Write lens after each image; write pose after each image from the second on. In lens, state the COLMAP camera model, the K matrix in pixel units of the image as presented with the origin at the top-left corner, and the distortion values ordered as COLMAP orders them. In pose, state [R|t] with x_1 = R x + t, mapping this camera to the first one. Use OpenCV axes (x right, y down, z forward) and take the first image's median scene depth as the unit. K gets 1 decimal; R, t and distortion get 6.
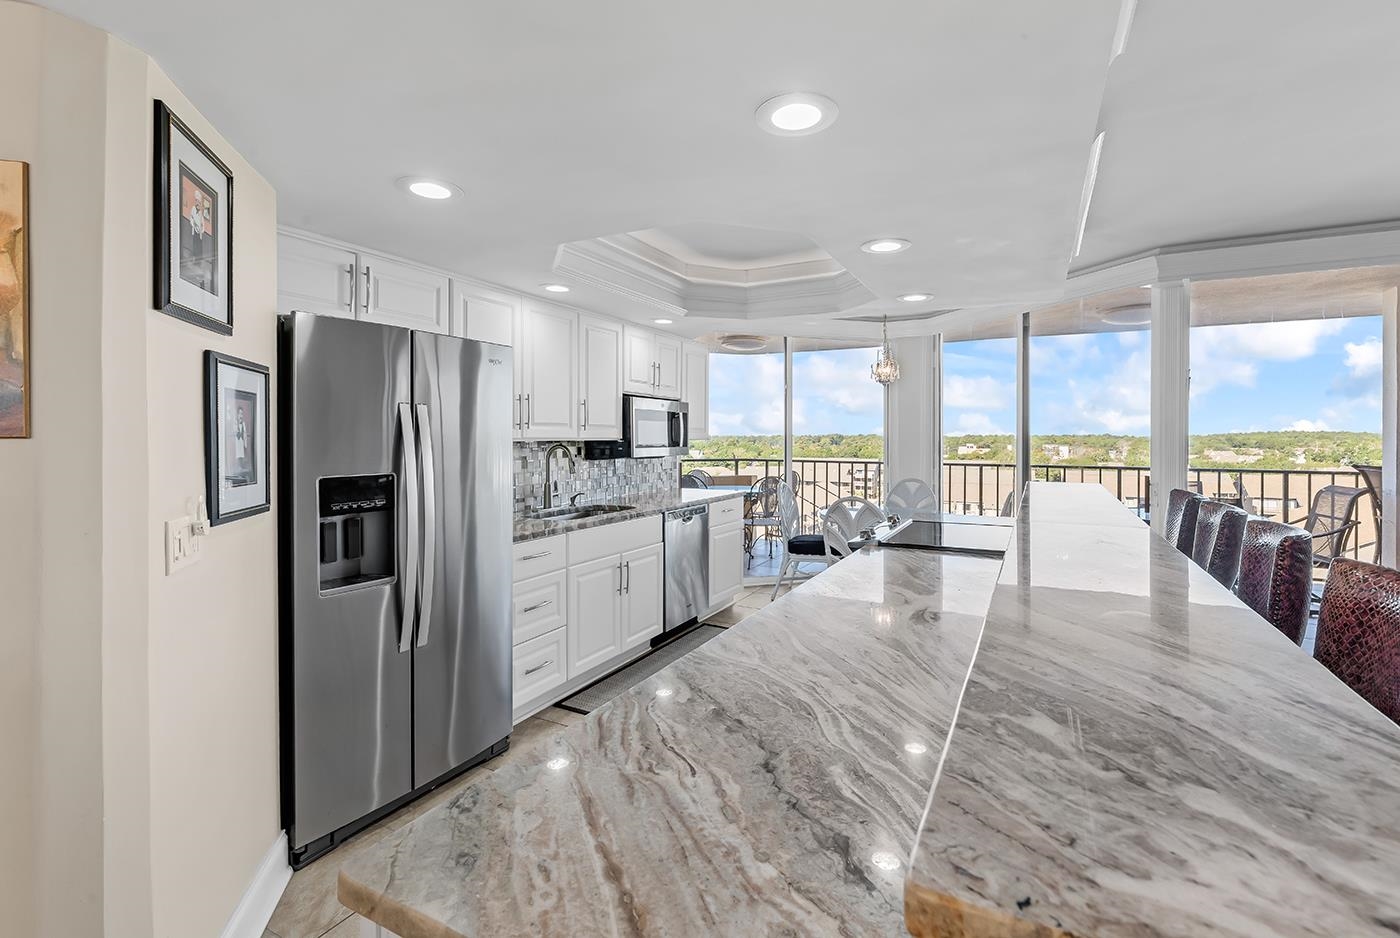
lens RADIAL K [[645.4, 0, 701.3], [0, 645.4, 446.3], [0, 0, 1]] dist [-0.000426, 0.000117]
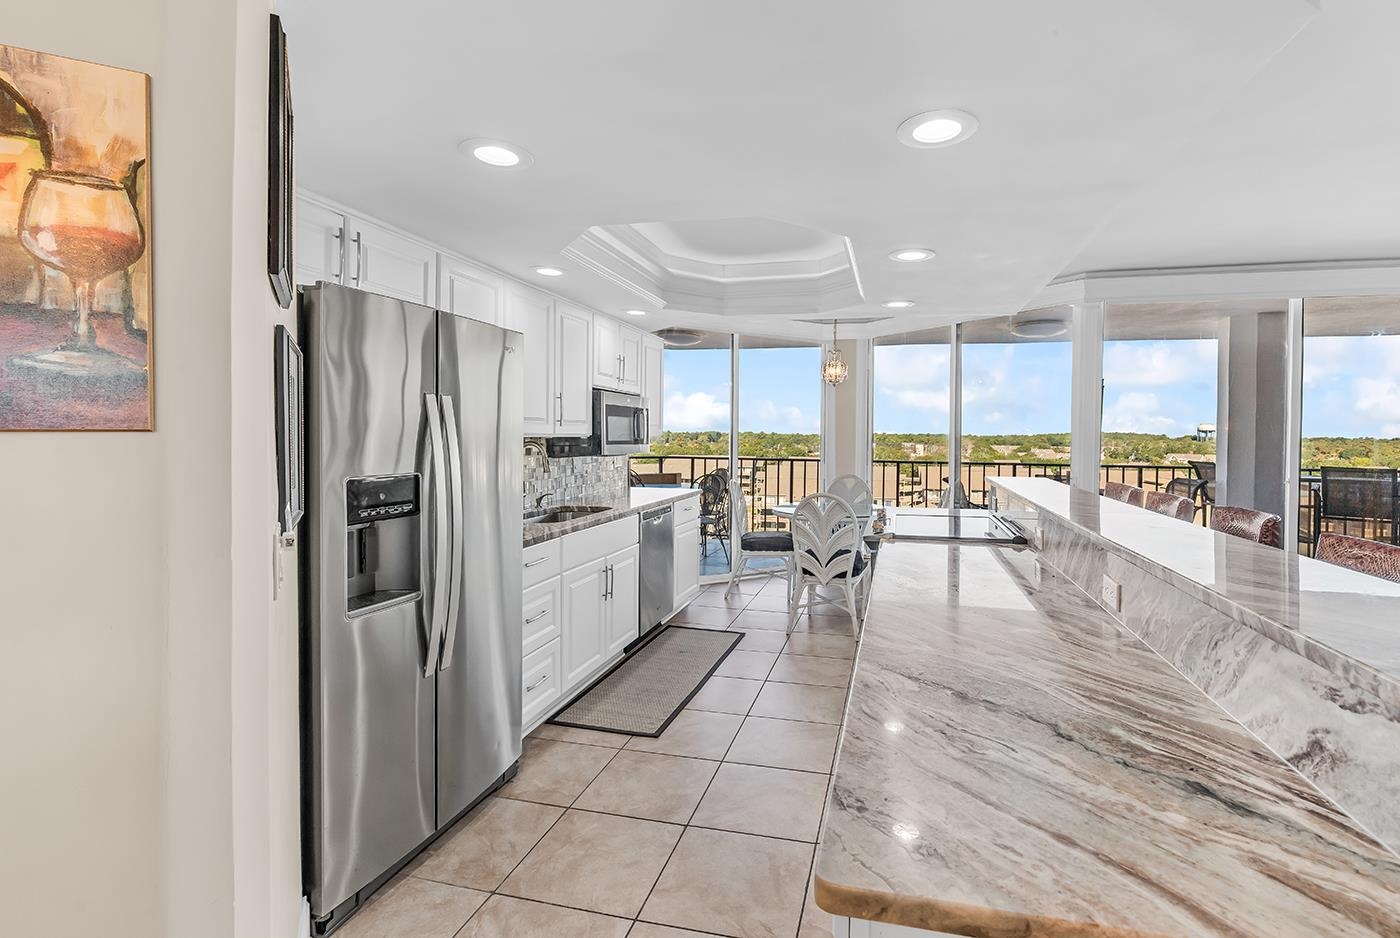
lens RADIAL K [[659.2, 0, 748.9], [0, 659.2, 451.6], [0, 0, 1]] dist [-0.000792, -0.000364]
pose [[0.966040, 0.000692, 0.258393, -0.191722], [-0.003908, 0.999921, 0.011932, -0.000198], [-0.258364, -0.012536, 0.965966, 0.015796]]
